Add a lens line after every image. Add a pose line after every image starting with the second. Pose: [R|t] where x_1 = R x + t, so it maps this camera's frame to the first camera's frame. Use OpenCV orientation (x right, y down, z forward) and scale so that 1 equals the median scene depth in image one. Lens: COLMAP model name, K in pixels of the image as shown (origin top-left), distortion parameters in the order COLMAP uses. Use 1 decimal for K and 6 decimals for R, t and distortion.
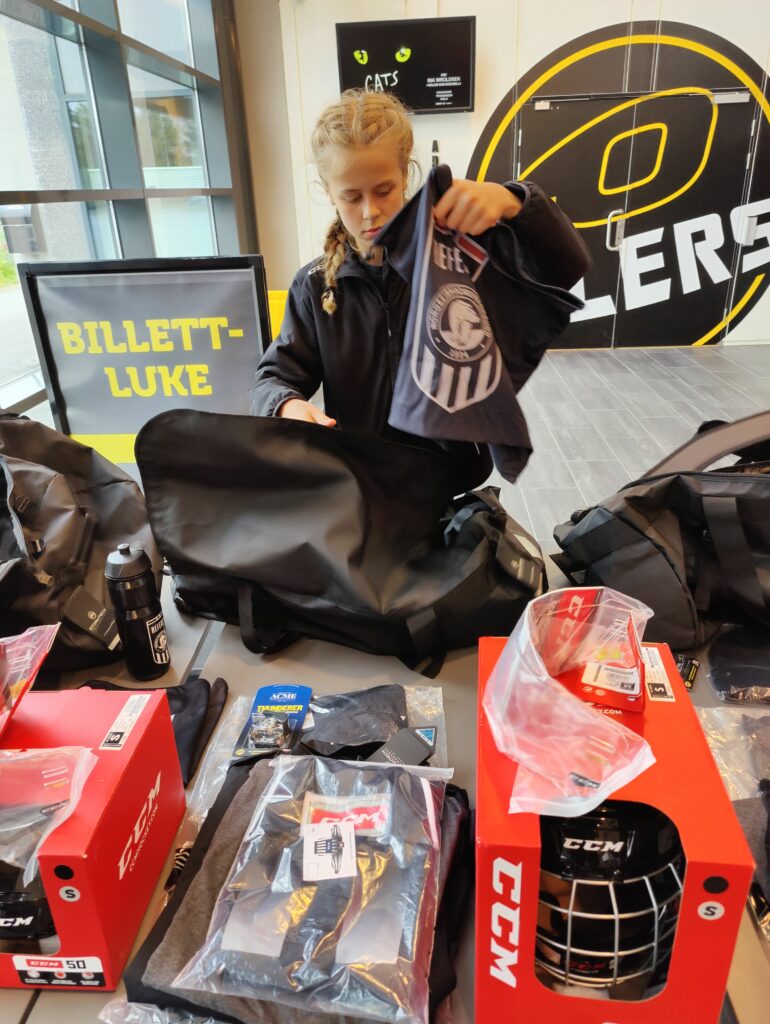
lens RADIAL K [[721.9, 0, 392.5], [0, 721.9, 516.2], [0, 0, 1]] dist [0.041262, -0.039113]
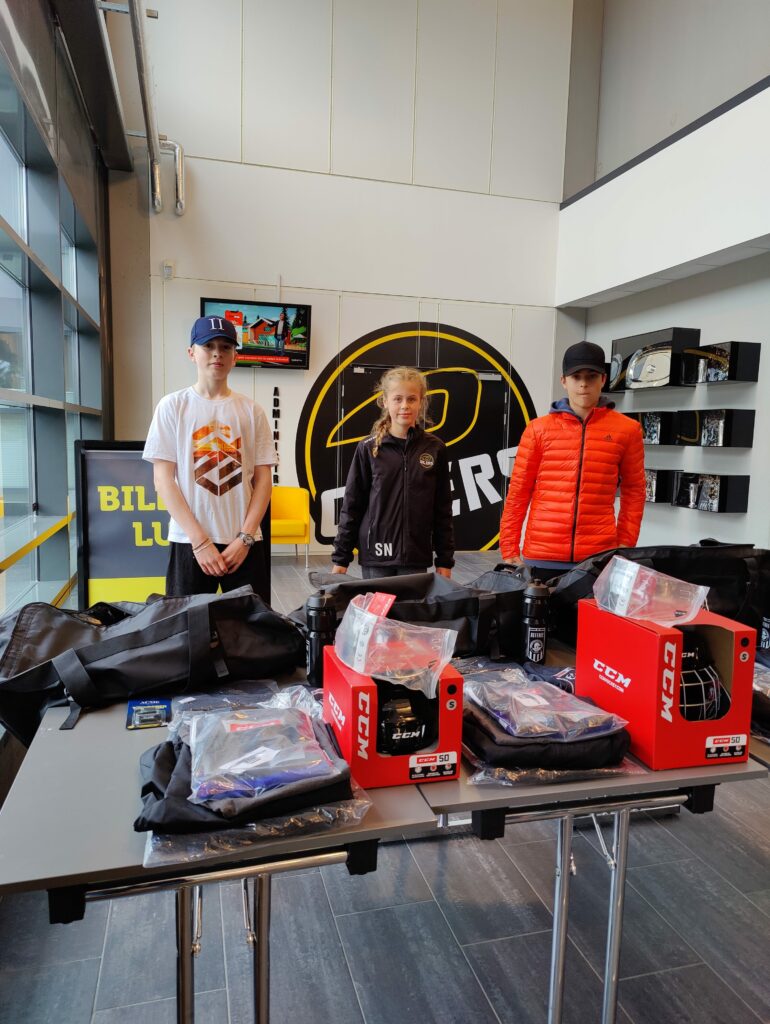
lens RADIAL K [[721.9, 0, 389.4], [0, 721.9, 507.7], [0, 0, 1]] dist [0.041262, -0.039113]
pose [[0.947875, 0.023720, 0.317758, -0.381378], [0.080053, 0.947514, -0.309528, 0.191362], [-0.308422, 0.318832, 0.896227, -0.250070]]
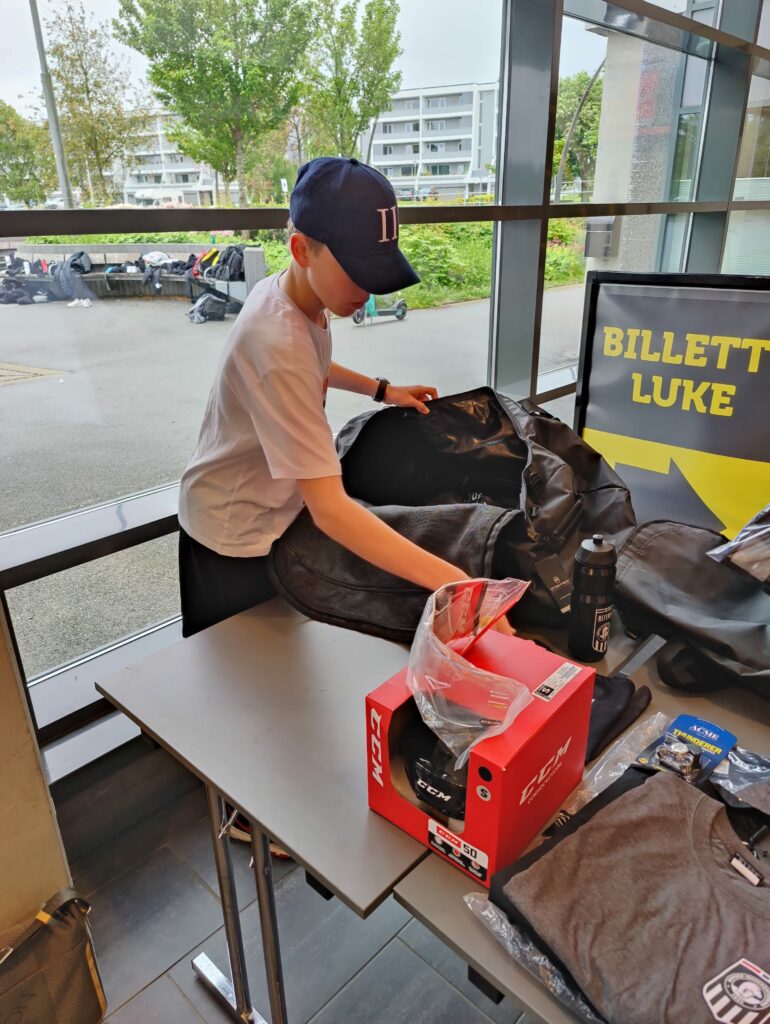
lens RADIAL K [[720.1, 0, 389.6], [0, 720.1, 512.1], [0, 0, 1]] dist [0.033210, -0.026977]
pose [[0.758531, 0.271037, -0.592596, 0.012912], [-0.277373, 0.957192, 0.082752, 0.000562], [0.589657, 0.101600, 0.801238, -0.031486]]
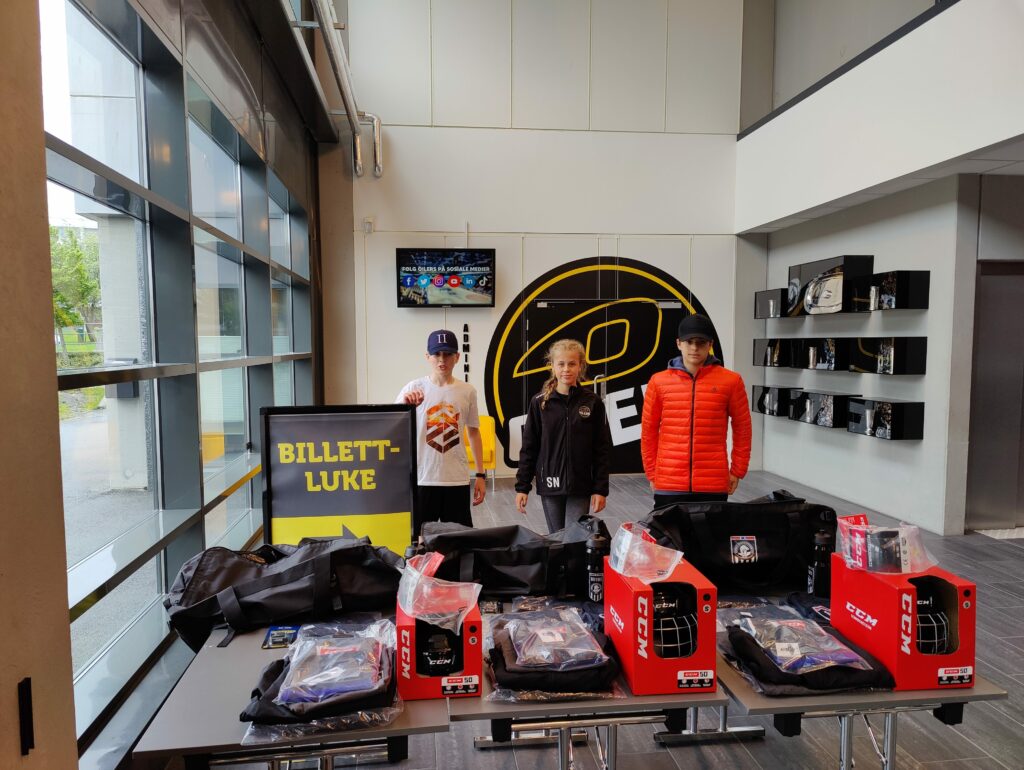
lens RADIAL K [[721.9, 0, 502.5], [0, 721.9, 391.9], [0, 0, 1]] dist [0.041262, -0.039113]
pose [[0.986092, 0.015811, 0.165447, -0.246723], [0.043617, 0.935955, -0.349407, 0.189258], [-0.160376, 0.351763, 0.922248, -0.532301]]
